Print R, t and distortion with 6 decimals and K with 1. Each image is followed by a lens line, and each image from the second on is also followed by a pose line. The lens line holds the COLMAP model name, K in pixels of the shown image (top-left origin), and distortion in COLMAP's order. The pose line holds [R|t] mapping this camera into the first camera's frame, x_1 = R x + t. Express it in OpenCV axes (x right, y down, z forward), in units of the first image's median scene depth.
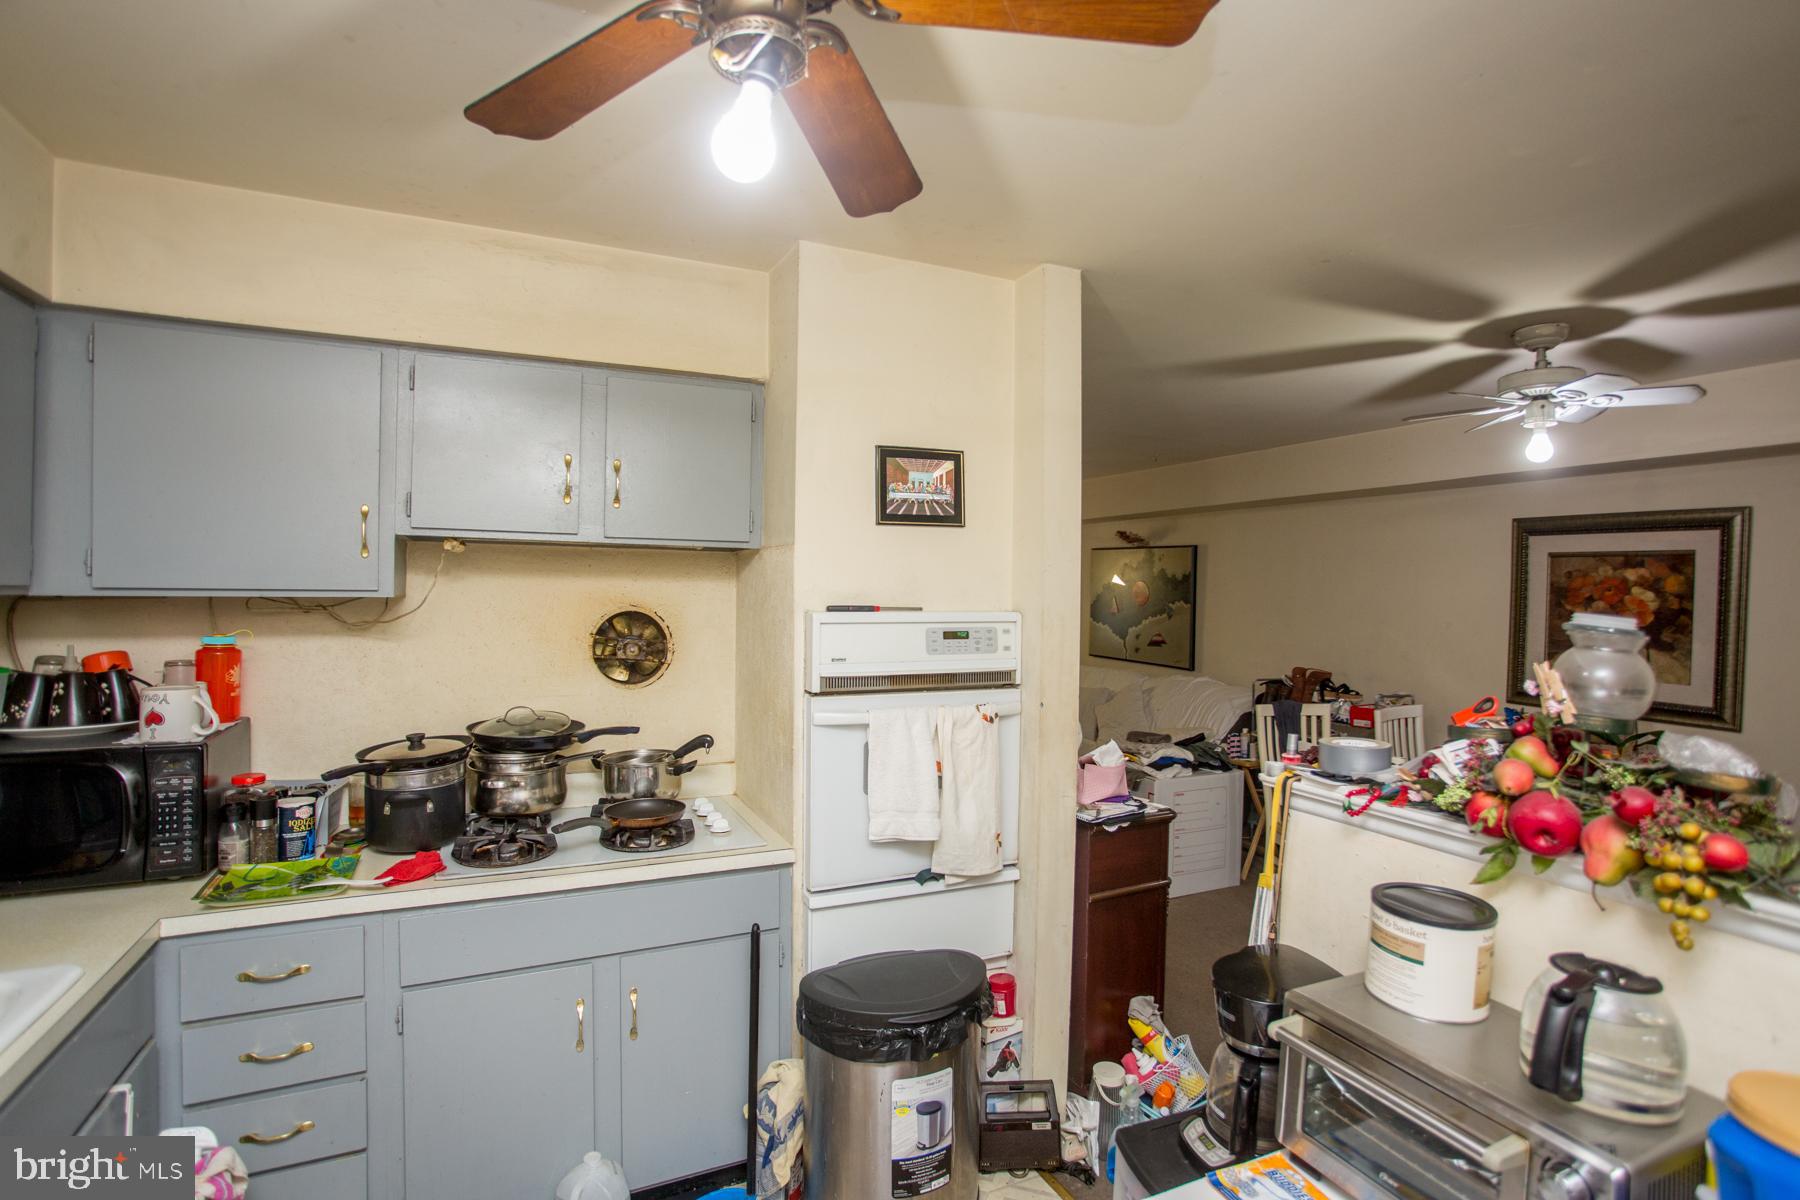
lens RADIAL K [[871.6, 0, 903.9], [0, 871.6, 593.6], [0, 0, 1]] dist [-0.075079, 0.037017]
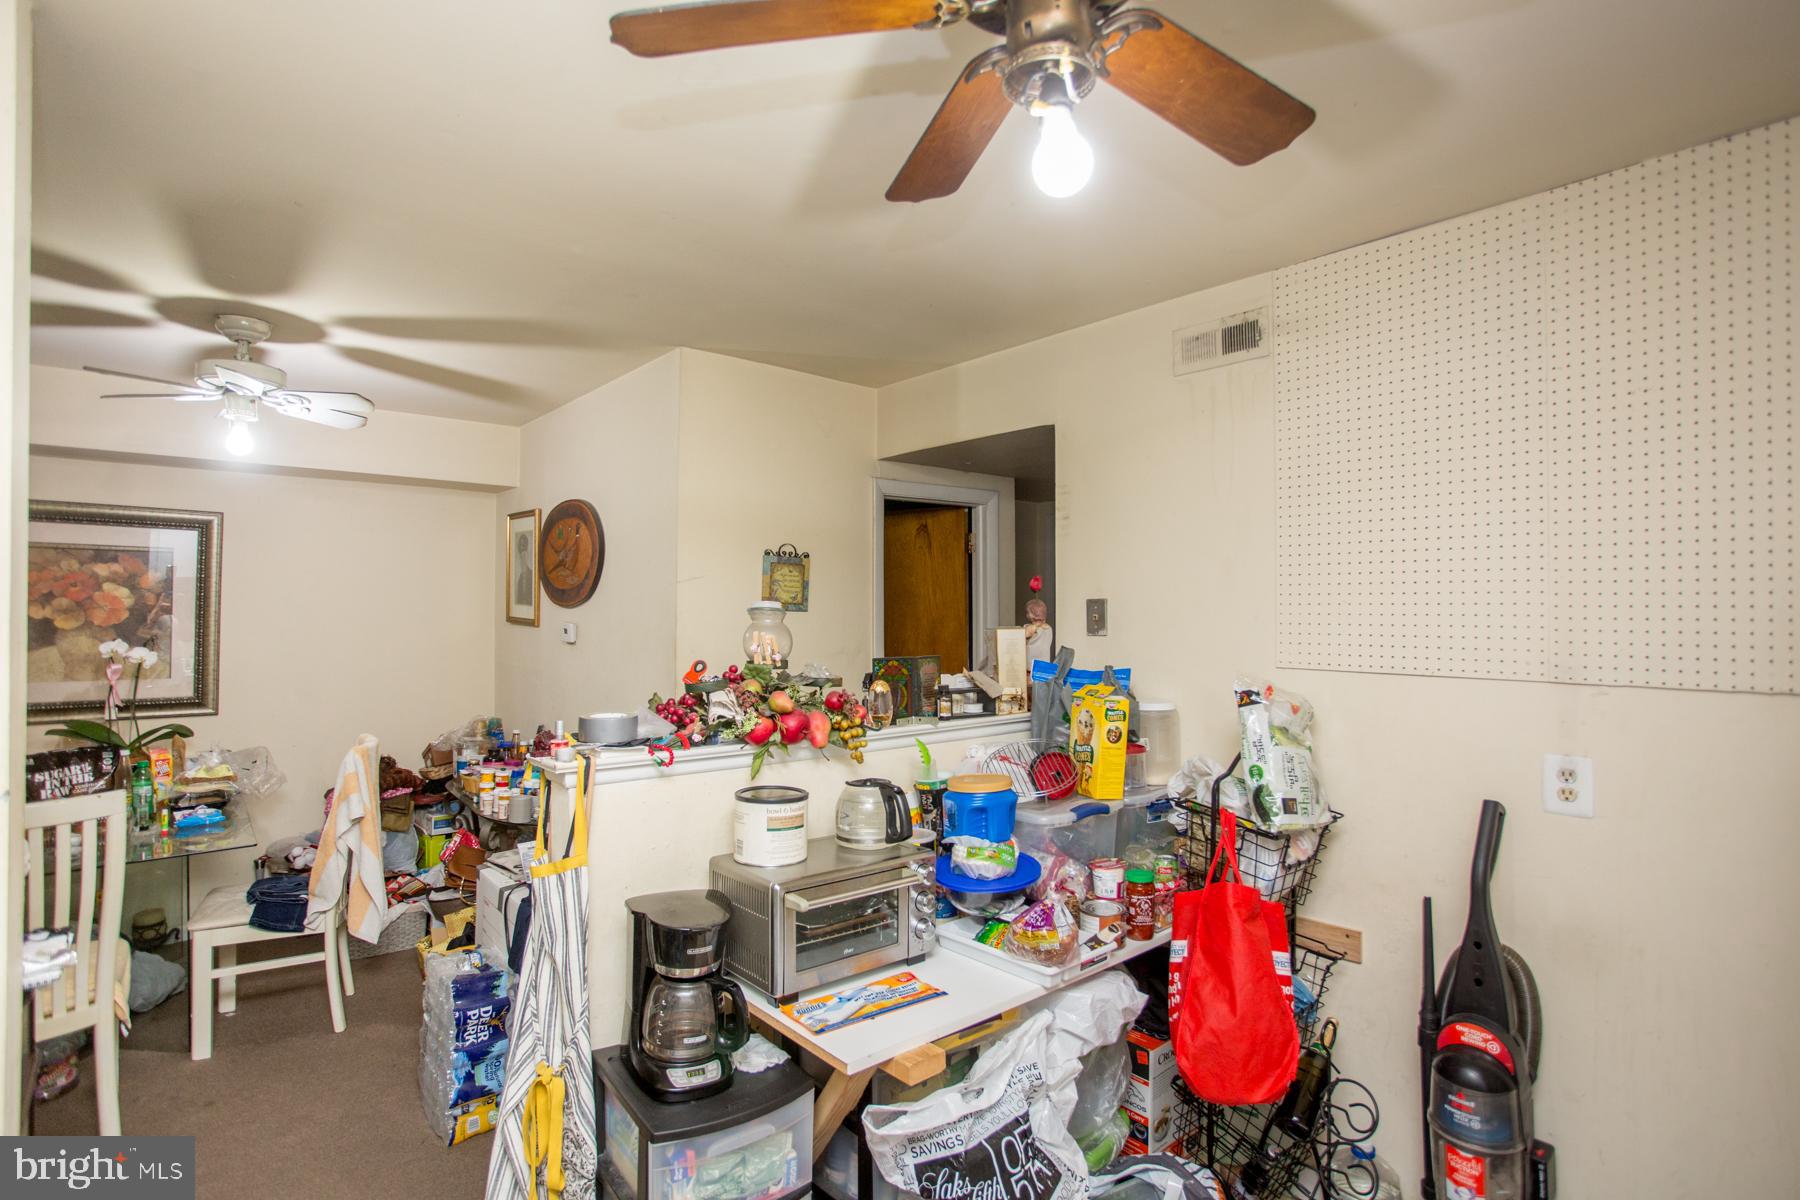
lens RADIAL K [[871.6, 0, 903.9], [0, 871.6, 593.6], [0, 0, 1]] dist [-0.075079, 0.037017]
pose [[-0.301932, 0.000078, 0.953330, -0.317634], [0.000346, 1.000000, 0.000028, 0.004658], [-0.953329, 0.000338, -0.301932, 0.425574]]
